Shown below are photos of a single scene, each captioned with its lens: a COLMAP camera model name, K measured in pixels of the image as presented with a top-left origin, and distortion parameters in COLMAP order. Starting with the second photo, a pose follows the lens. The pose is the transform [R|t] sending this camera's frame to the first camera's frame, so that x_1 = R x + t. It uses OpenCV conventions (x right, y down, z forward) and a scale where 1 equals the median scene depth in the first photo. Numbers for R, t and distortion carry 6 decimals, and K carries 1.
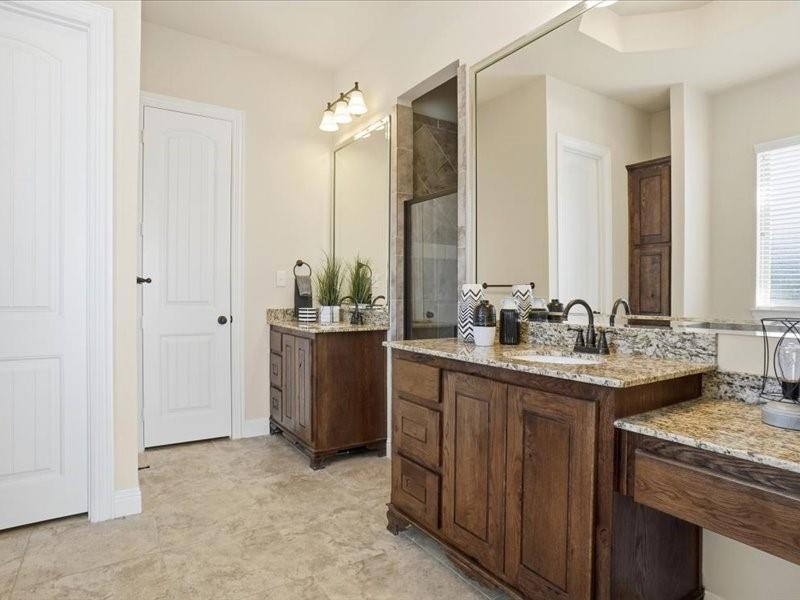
lens RADIAL K [[482.9, 0, 401.7], [0, 482.9, 297.6], [0, 0, 1]] dist [-0.036127, 0.016032]
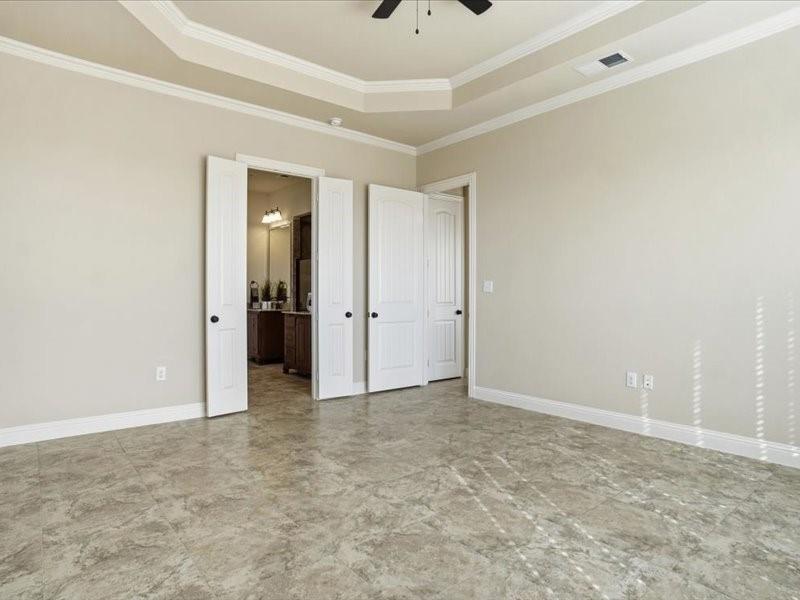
lens RADIAL K [[482.9, 0, 398.2], [0, 482.9, 299.8], [0, 0, 1]] dist [-0.036127, 0.016032]
pose [[0.994700, -0.001093, 0.102810, 0.234513], [0.001586, 0.999988, -0.004715, 0.022437], [-0.102804, 0.004853, 0.994690, -1.321222]]
